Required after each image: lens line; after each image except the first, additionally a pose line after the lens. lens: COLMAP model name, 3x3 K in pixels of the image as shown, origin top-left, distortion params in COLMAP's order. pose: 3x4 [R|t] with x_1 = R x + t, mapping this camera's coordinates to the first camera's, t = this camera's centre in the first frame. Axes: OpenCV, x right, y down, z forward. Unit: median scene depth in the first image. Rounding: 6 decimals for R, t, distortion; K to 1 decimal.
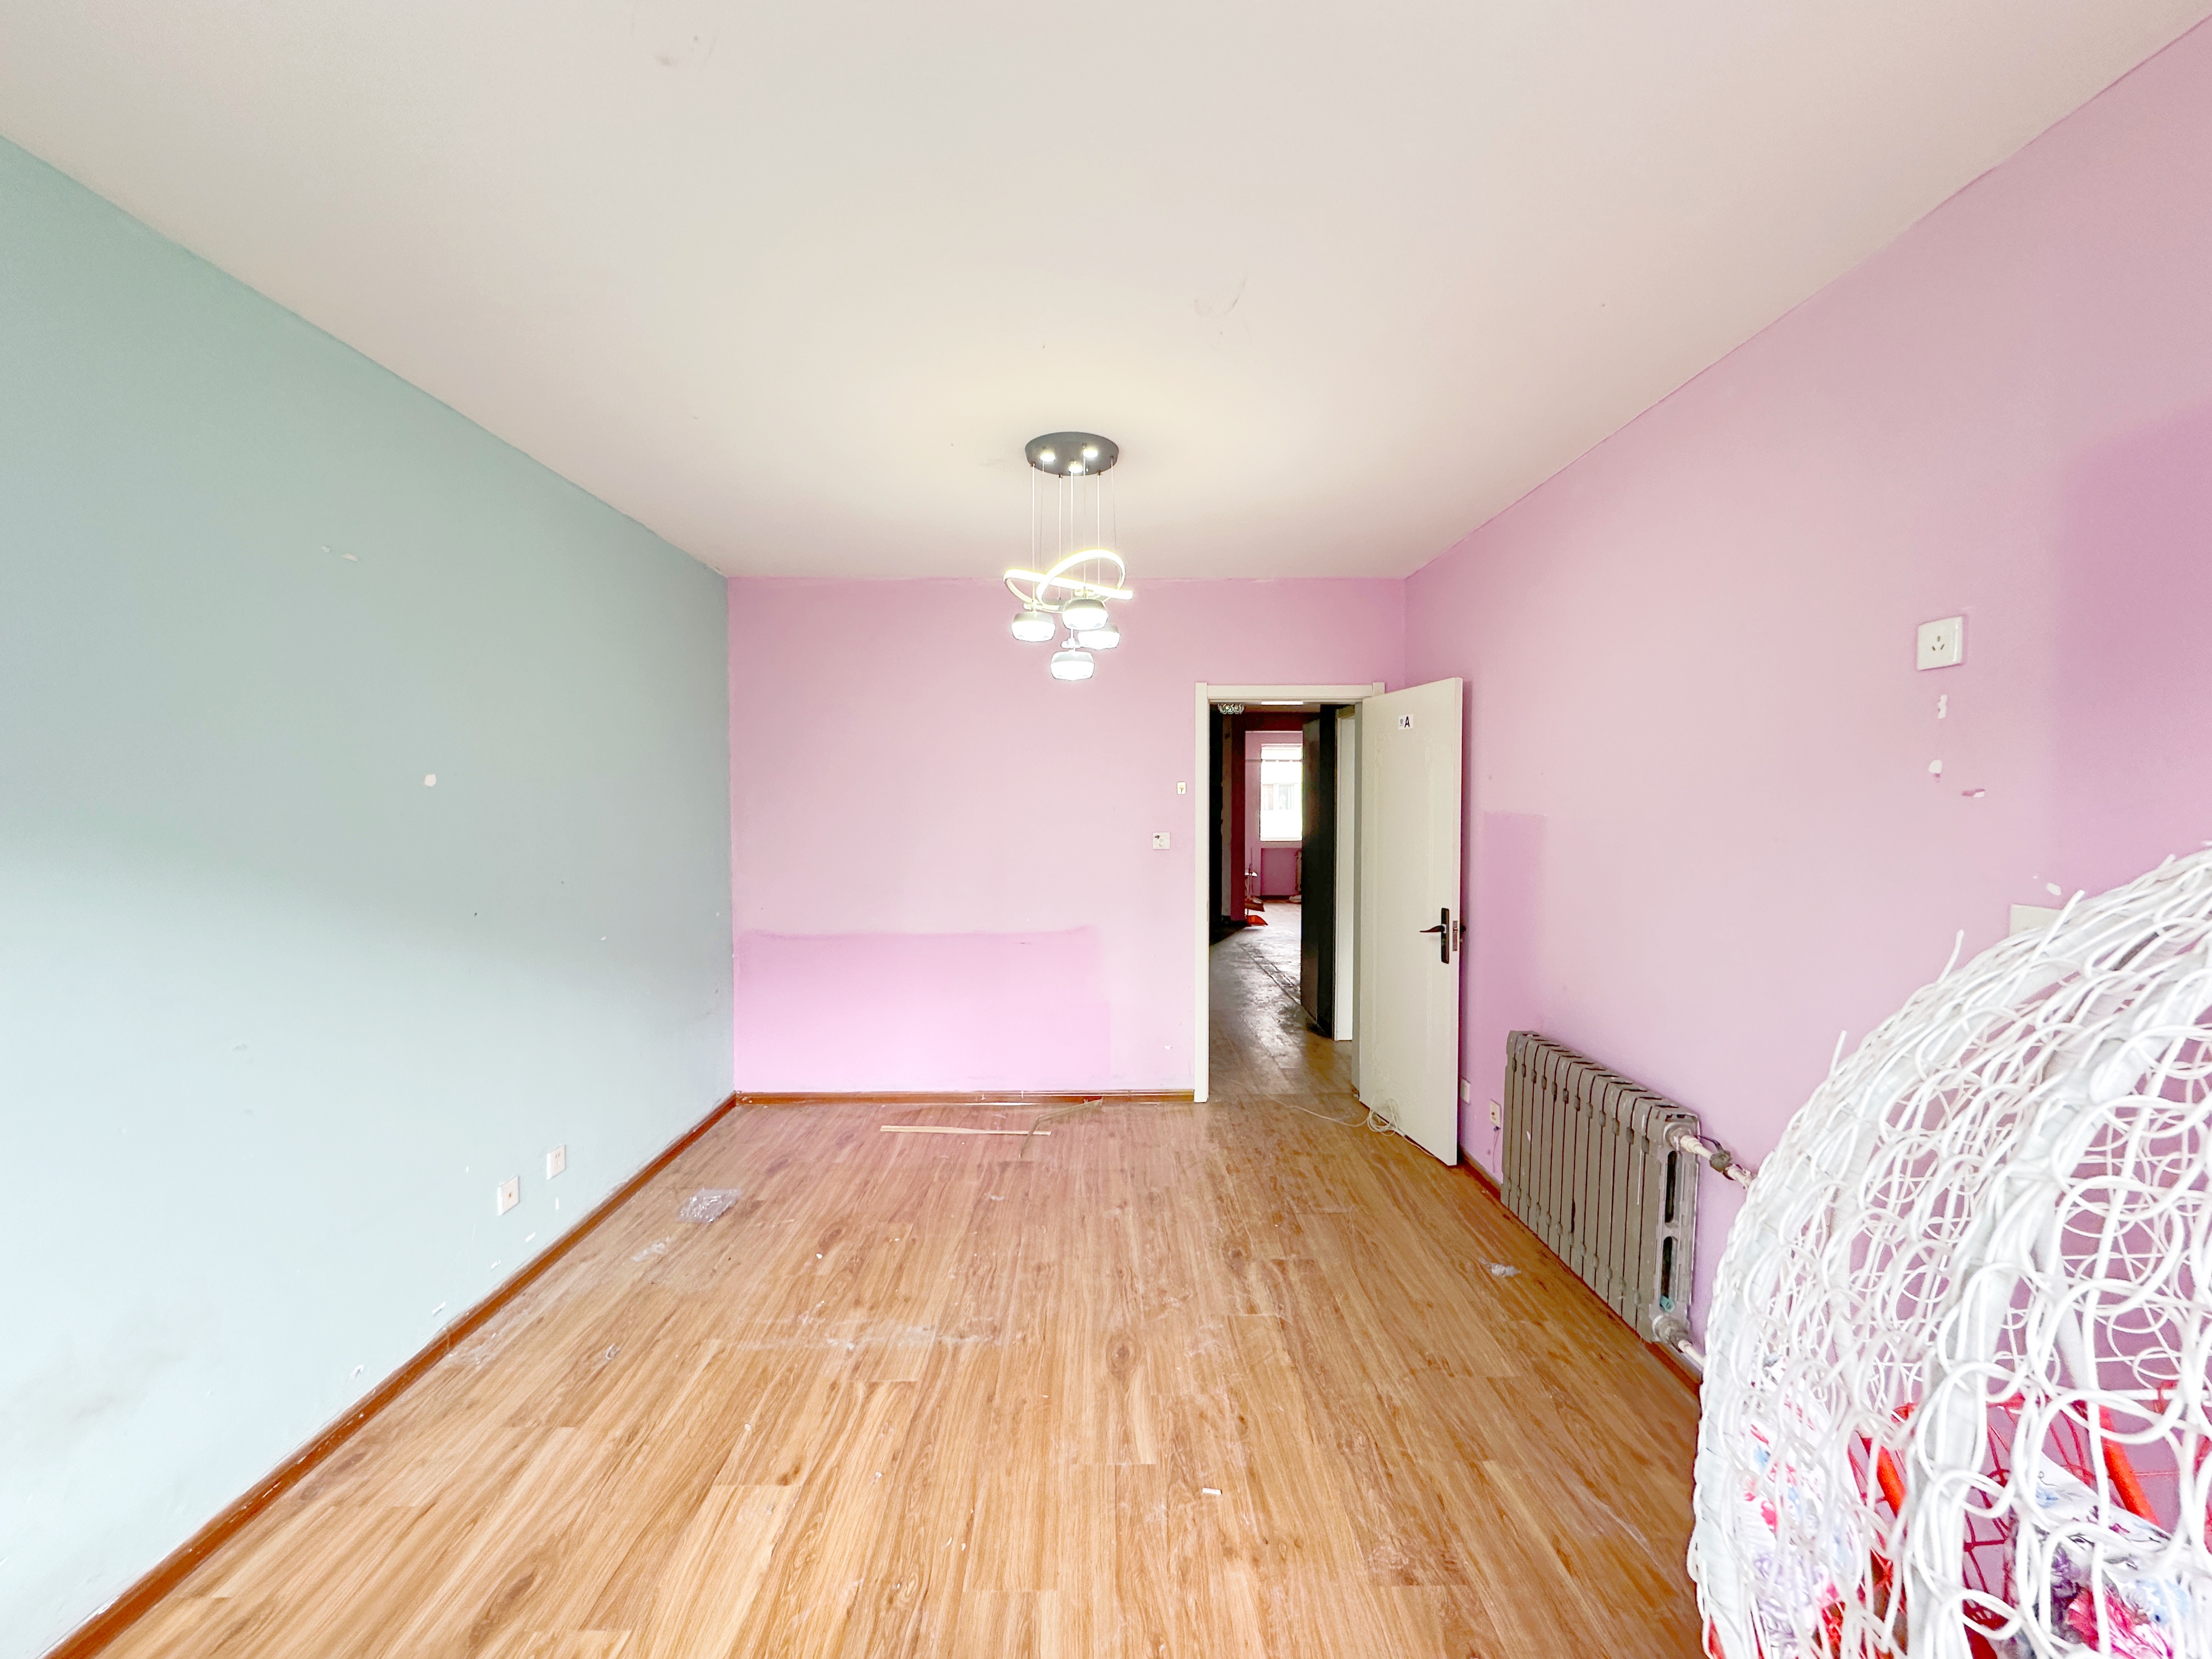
lens RADIAL K [[883.8, 0, 1112.9], [0, 883.8, 831.1], [0, 0, 1]] dist [0.000244, -0.000003]
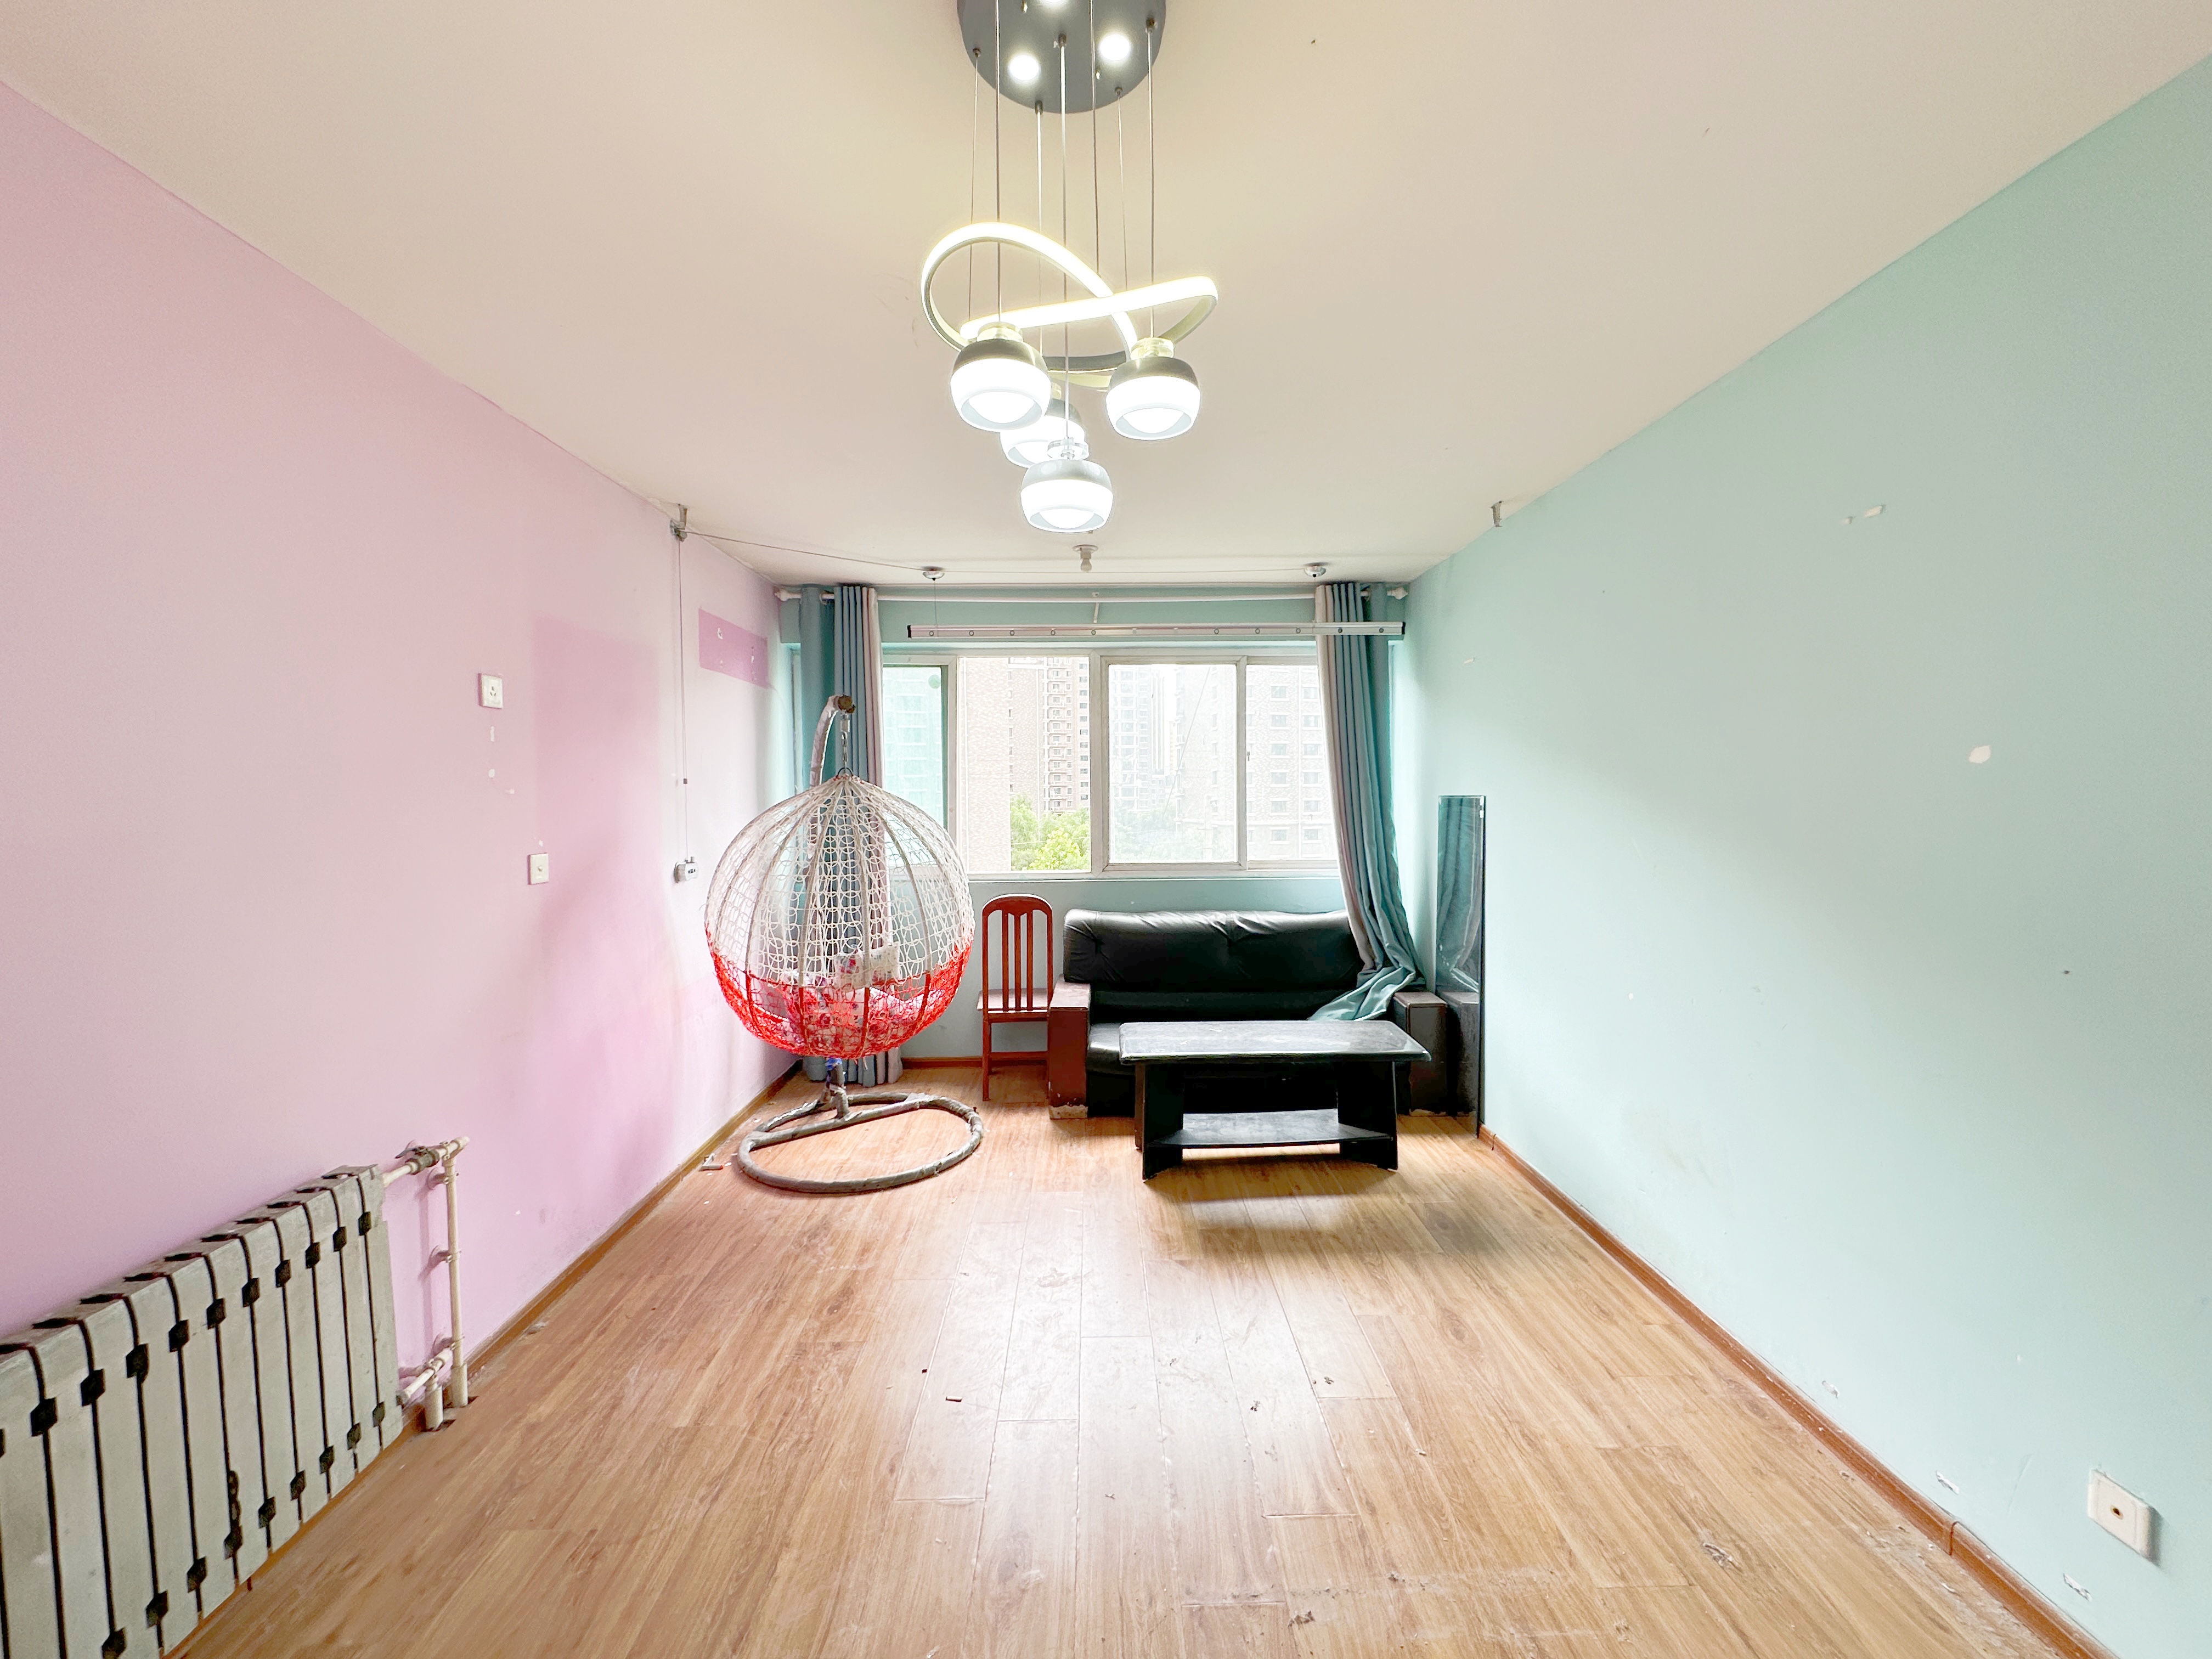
lens RADIAL K [[883.8, 0, 1114.9], [0, 883.8, 820.9], [0, 0, 1]] dist [0.000244, -0.000003]
pose [[-0.999956, 0.008293, -0.004292, -0.085658], [0.007983, 0.997666, 0.067819, -0.064019], [0.004845, 0.067782, -0.997688, 1.859483]]
